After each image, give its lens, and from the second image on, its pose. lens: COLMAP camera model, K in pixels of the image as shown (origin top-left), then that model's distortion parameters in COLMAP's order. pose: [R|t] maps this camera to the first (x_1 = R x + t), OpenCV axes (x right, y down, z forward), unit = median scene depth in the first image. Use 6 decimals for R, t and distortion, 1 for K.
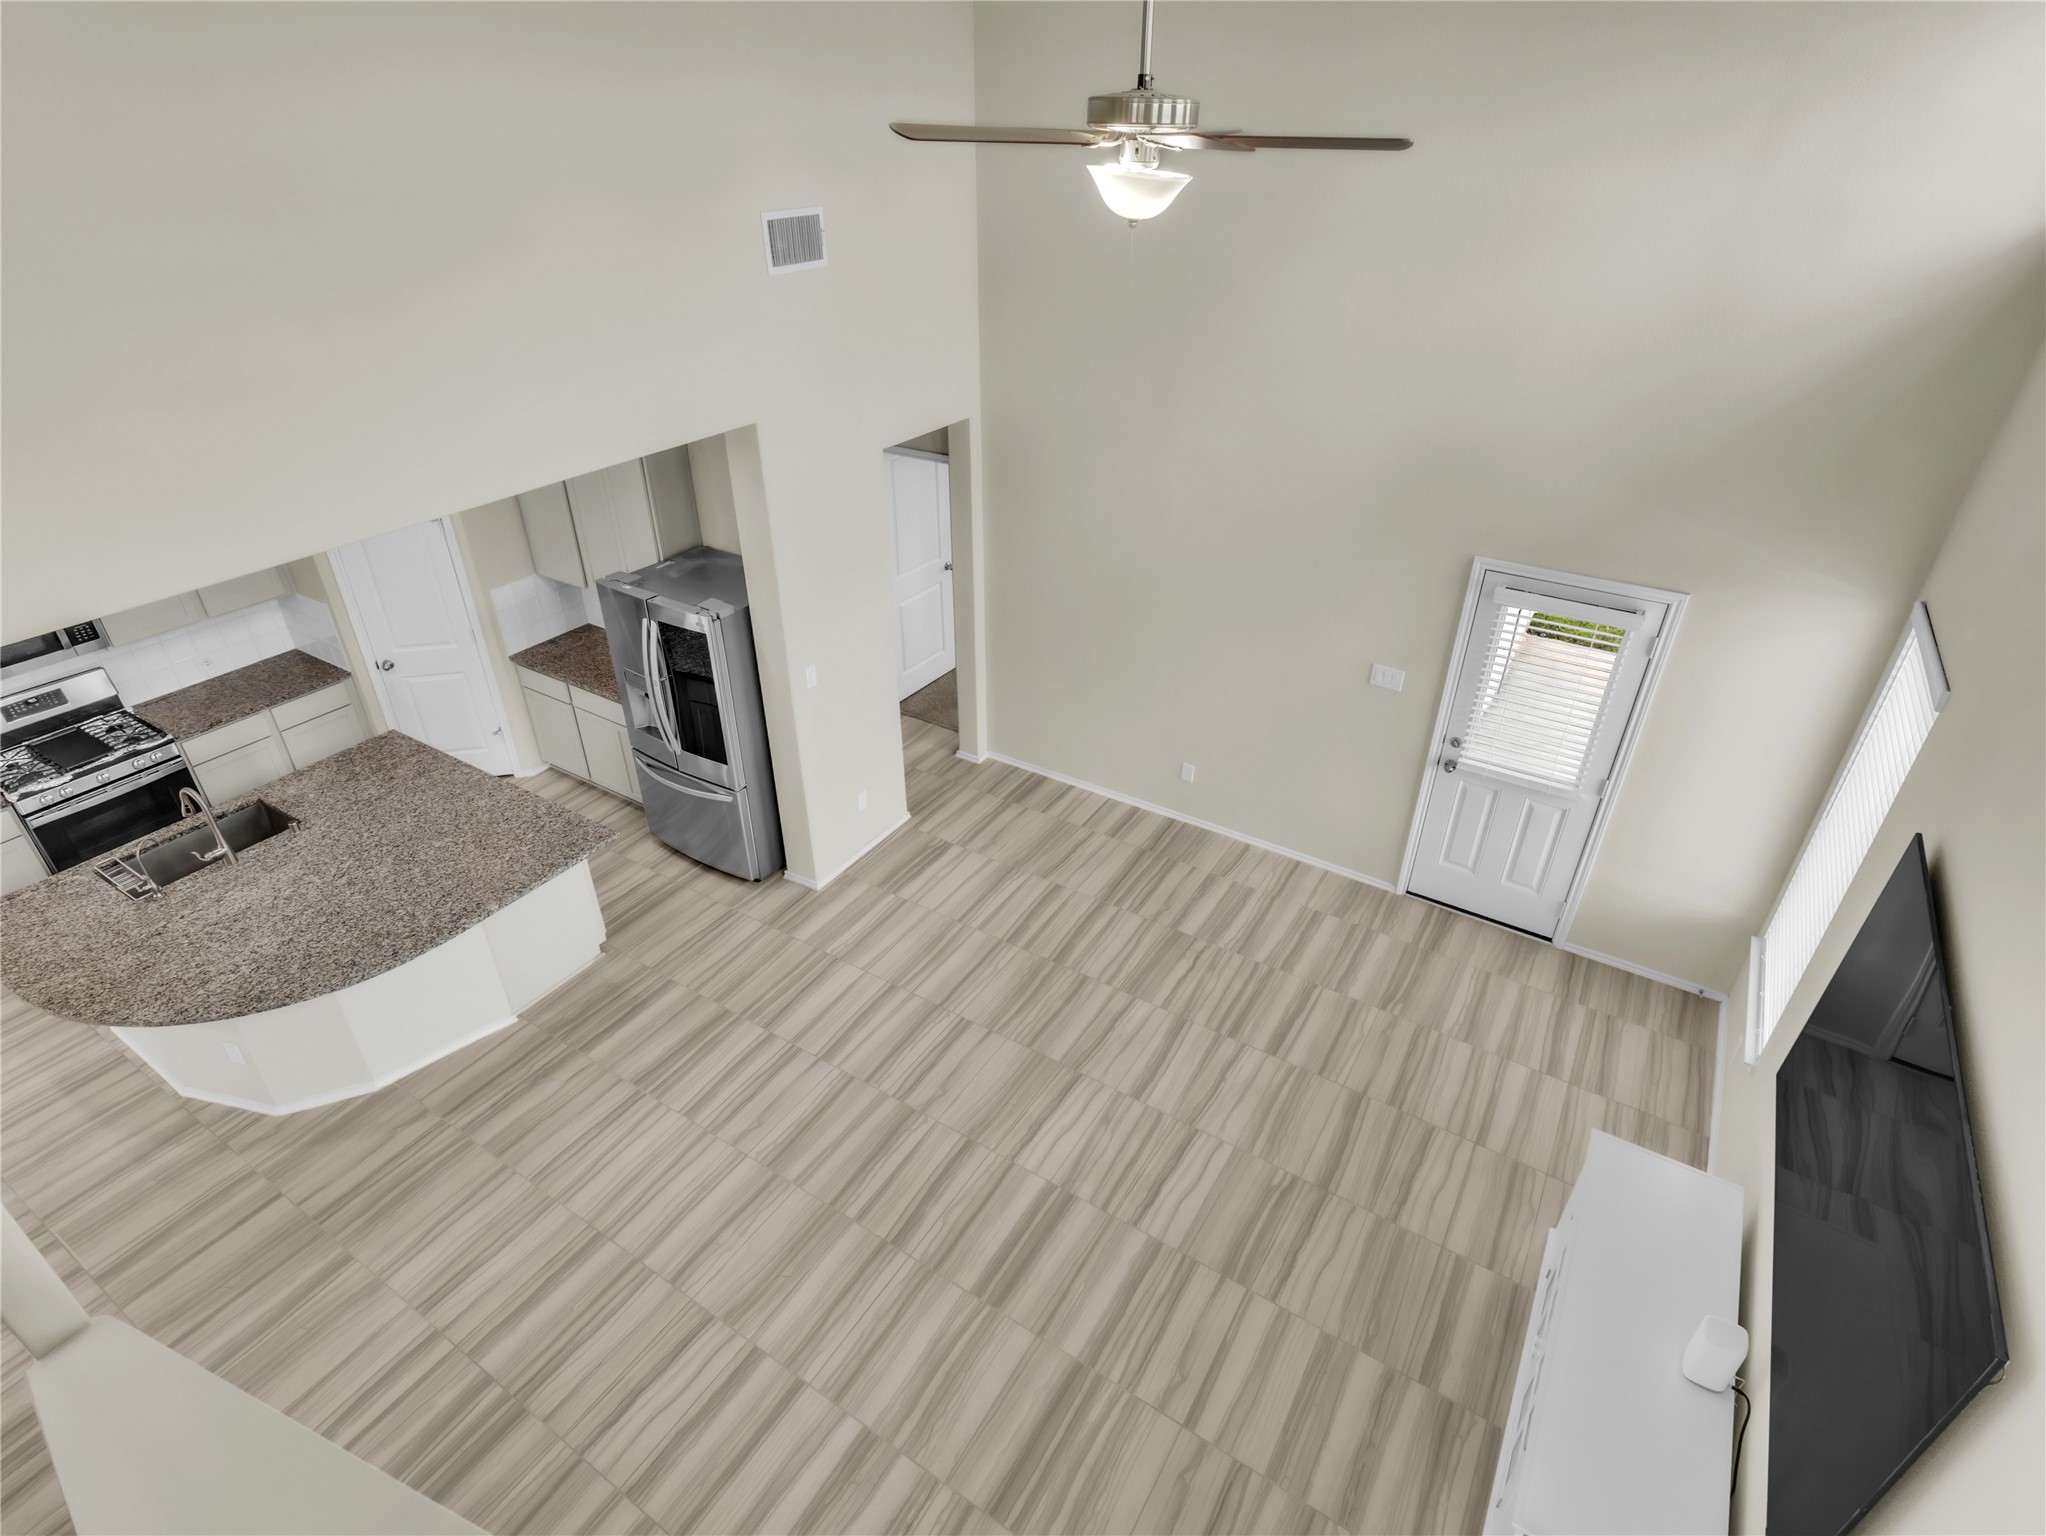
lens RADIAL K [[1047.4, 0, 1023.0], [0, 1047.4, 768.0], [0, 0, 1]] dist [0.001520, 0.000754]
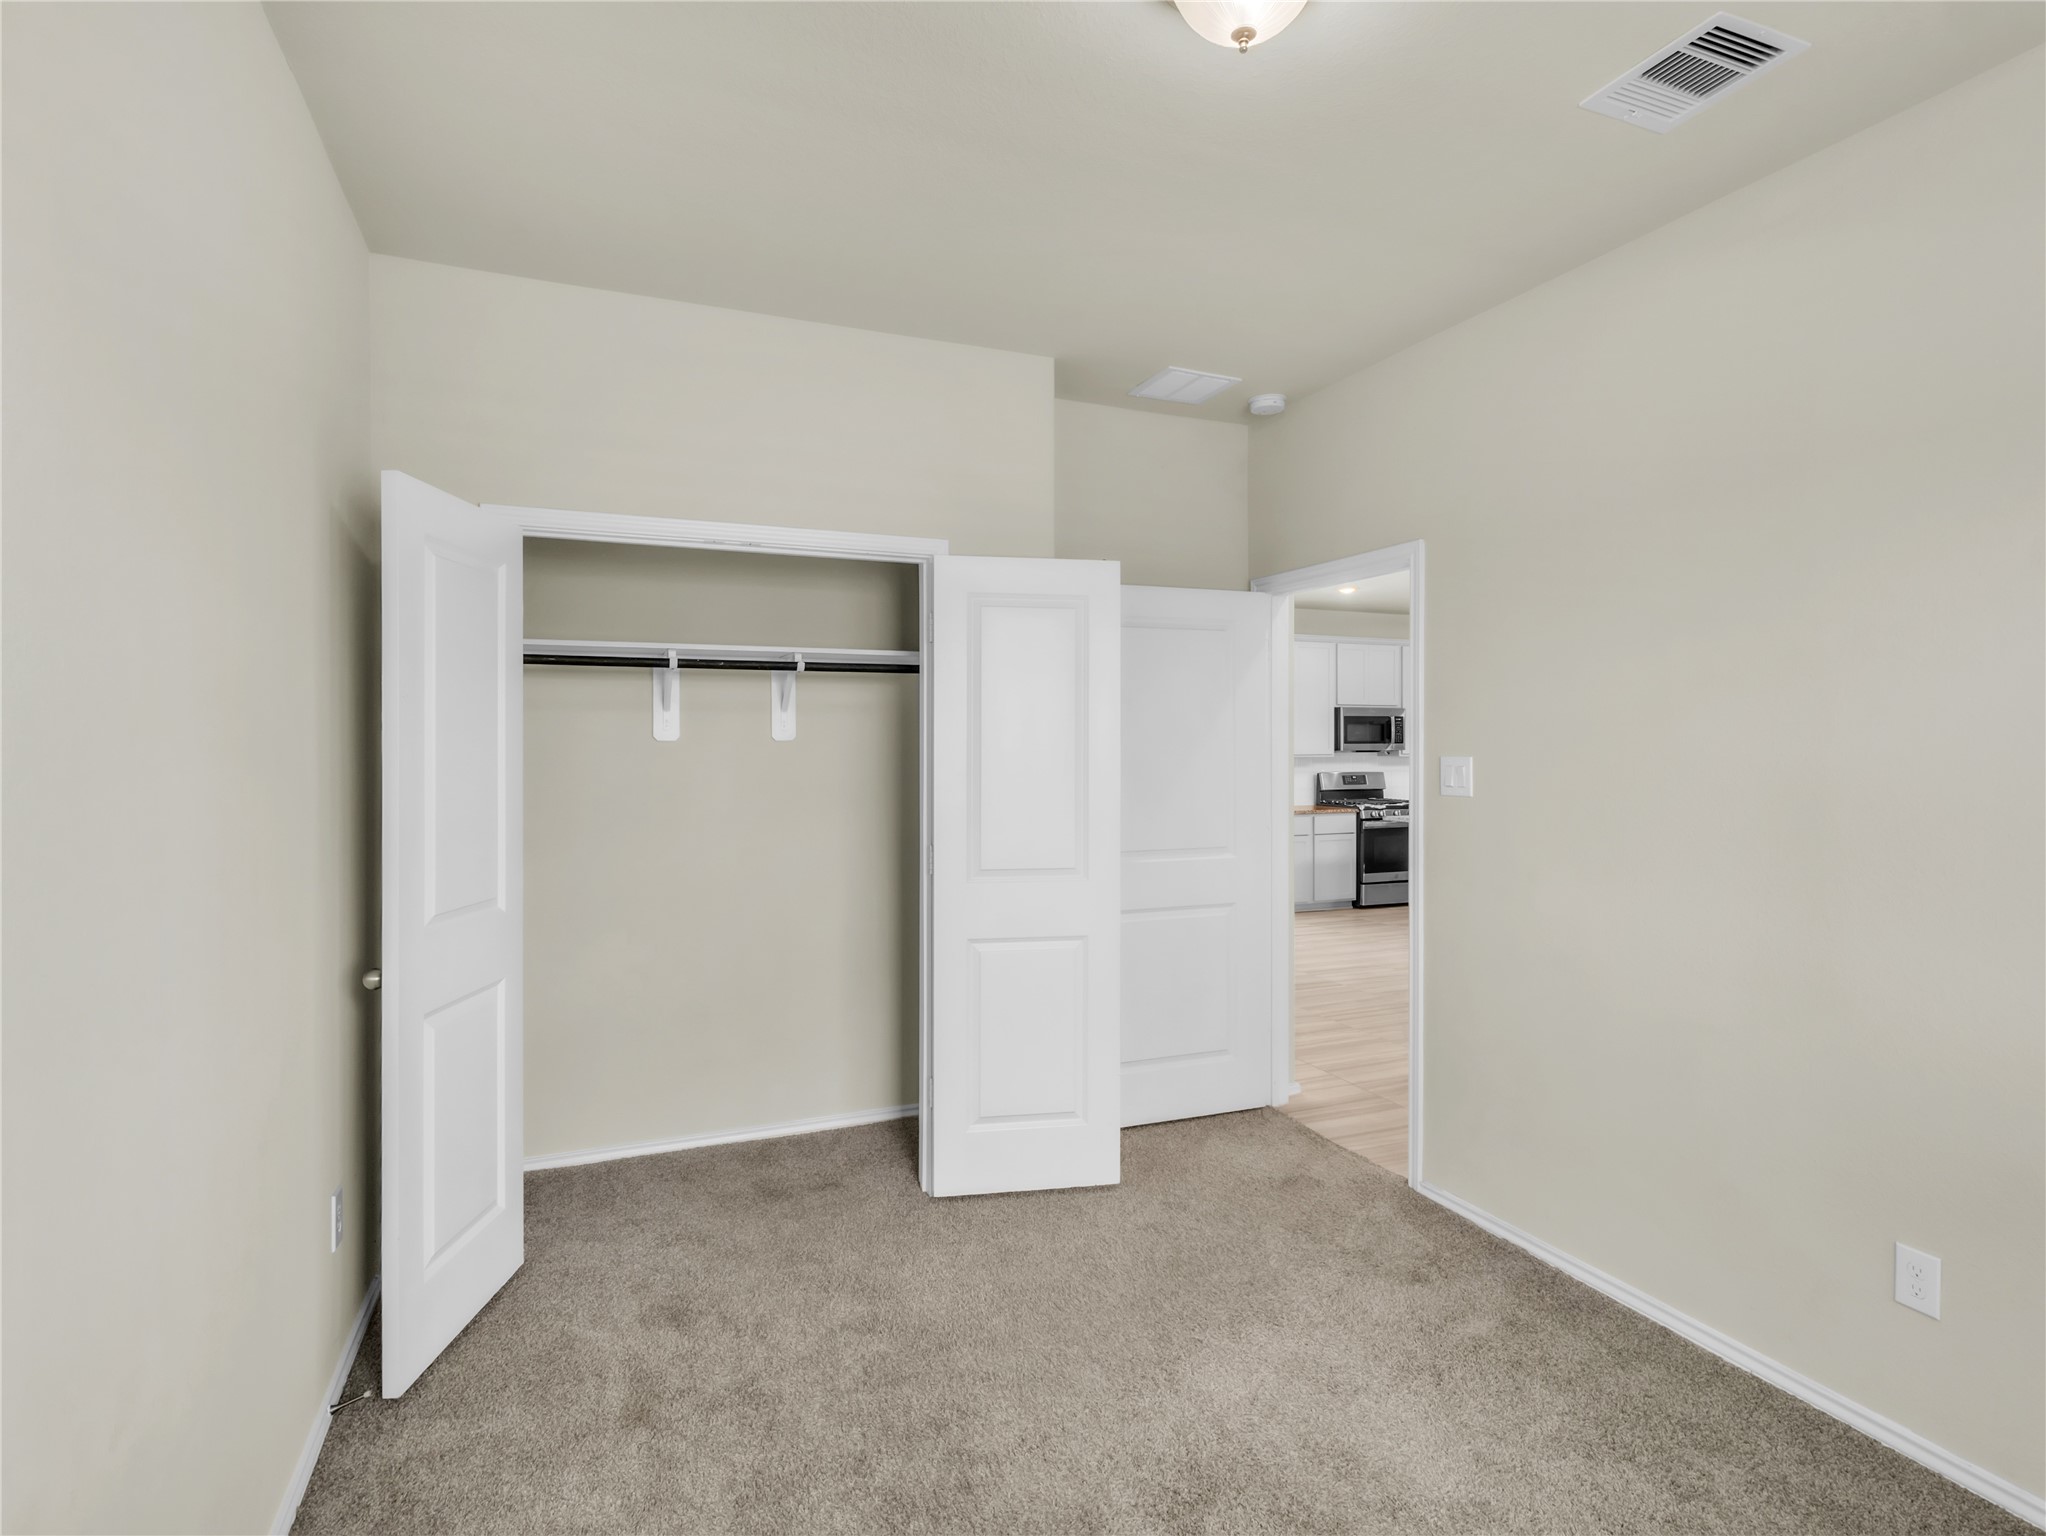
lens RADIAL K [[1069.3, 0, 1019.9], [0, 1069.3, 738.4], [0, 0, 1]] dist [0.000225, 0.001358]
pose [[0.812591, -0.001210, -0.582833, -0.426520], [-0.308813, 0.847197, -0.432310, 0.902584], [0.494297, 0.531277, 0.688051, -0.554197]]
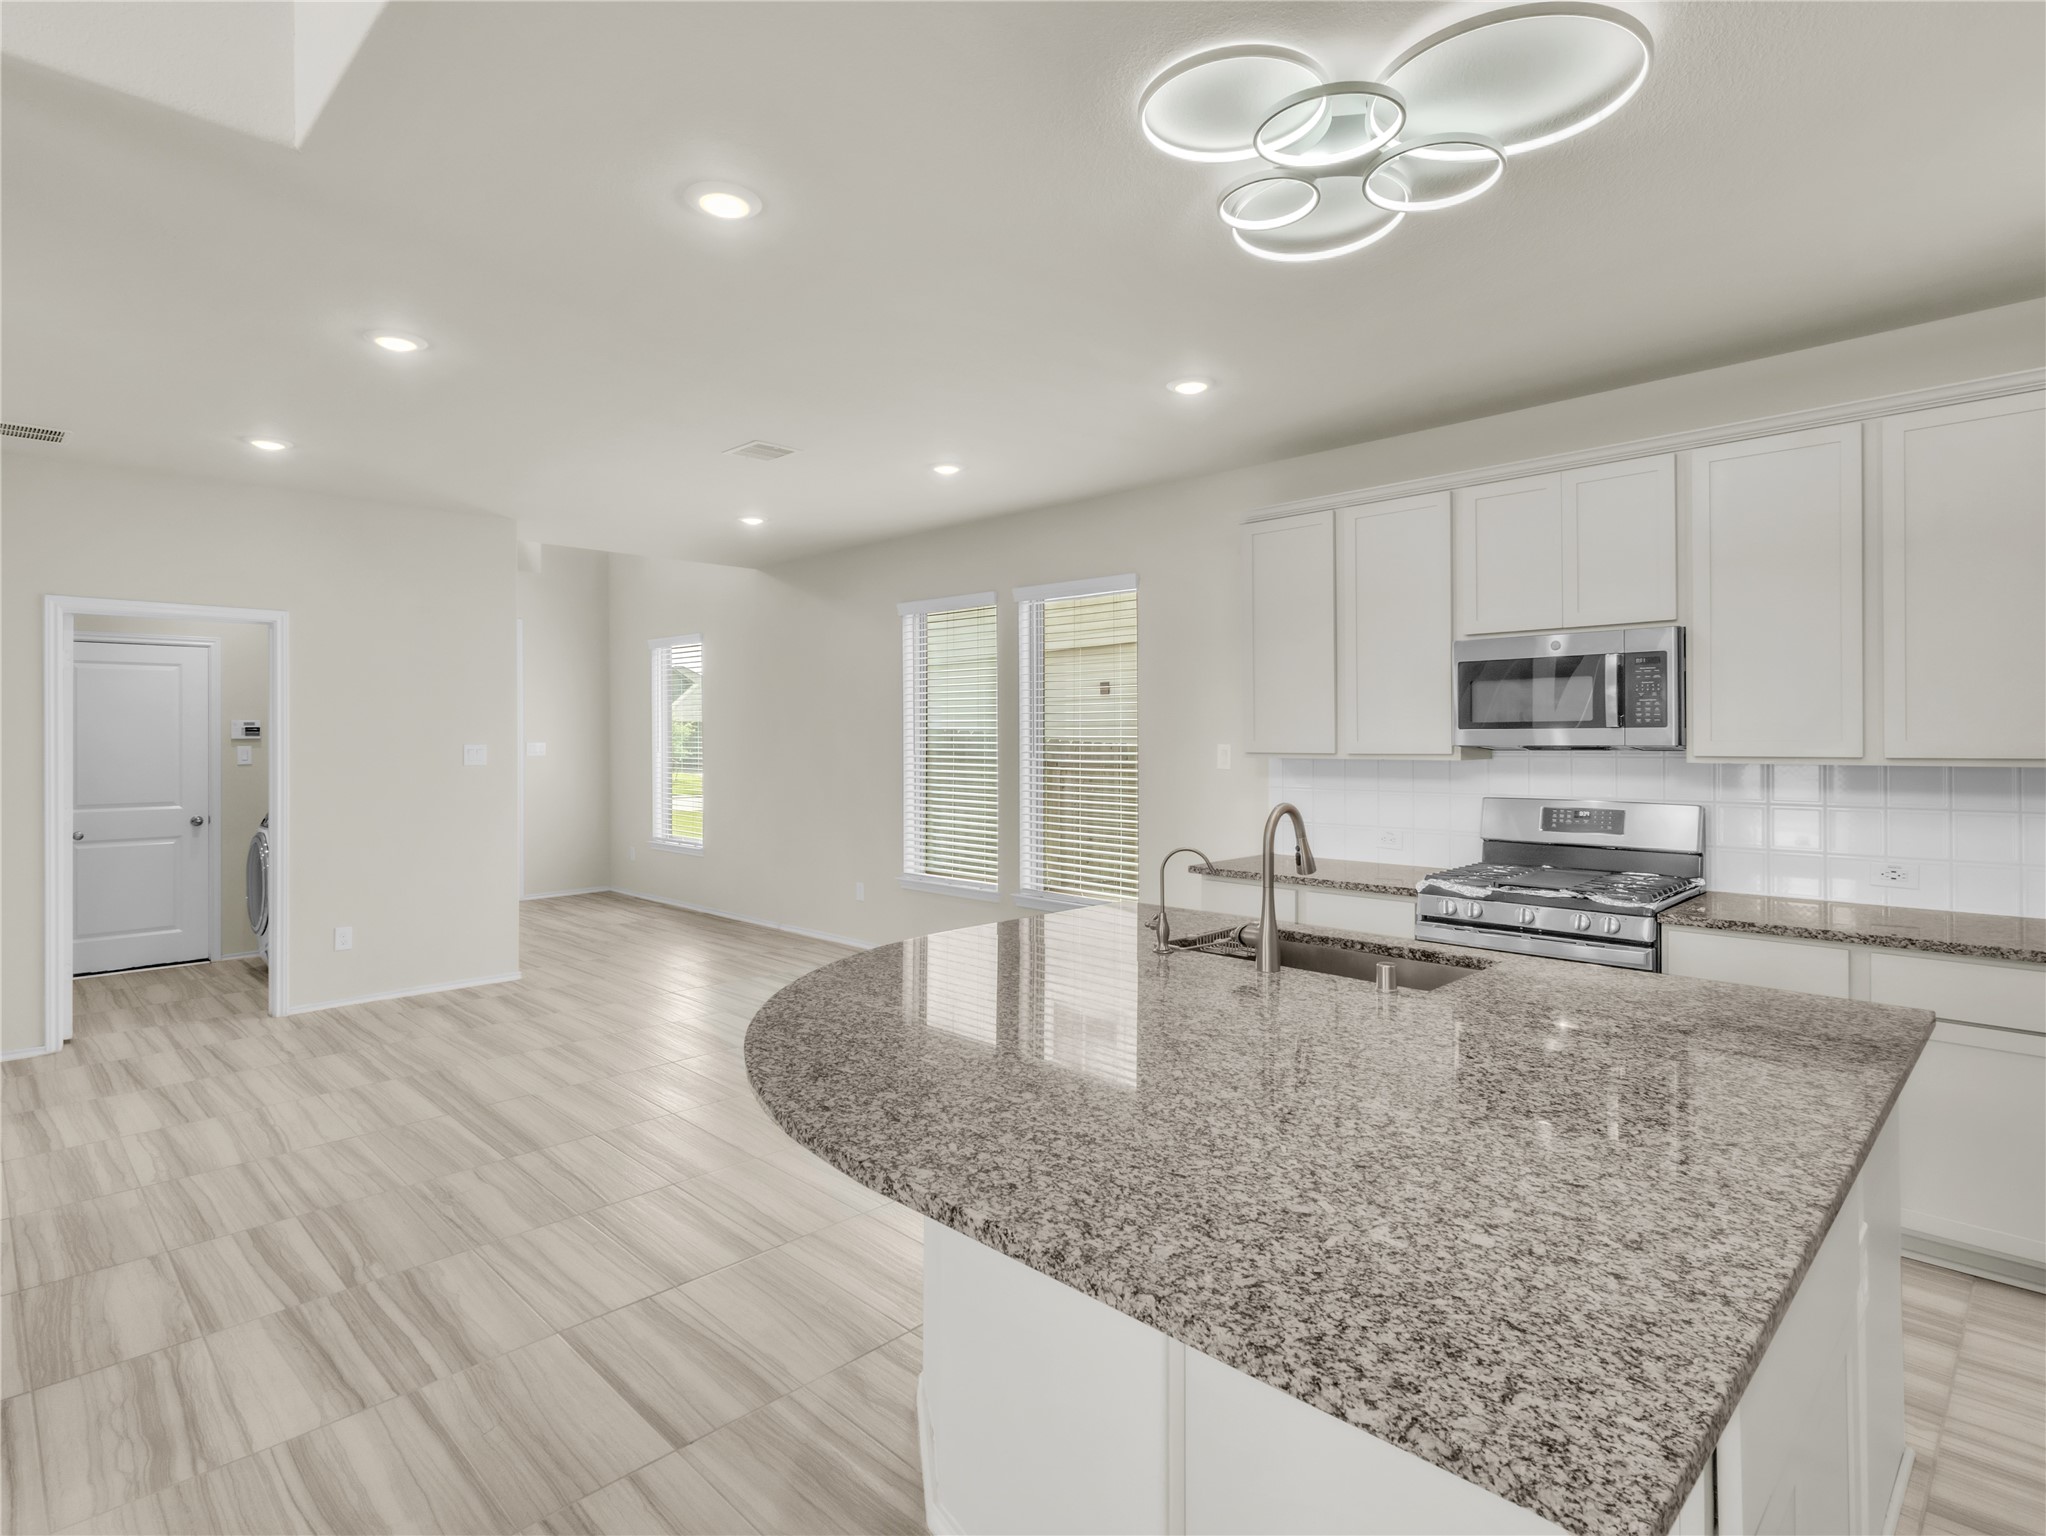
lens RADIAL K [[1069.3, 0, 1019.9], [0, 1069.3, 738.4], [0, 0, 1]] dist [0.000225, 0.001358]
pose [[-0.215629, 0.003041, -0.976471, -0.230419], [-0.509647, 0.852637, 0.115198, -0.001748], [0.832925, 0.522495, -0.182304, 0.908981]]
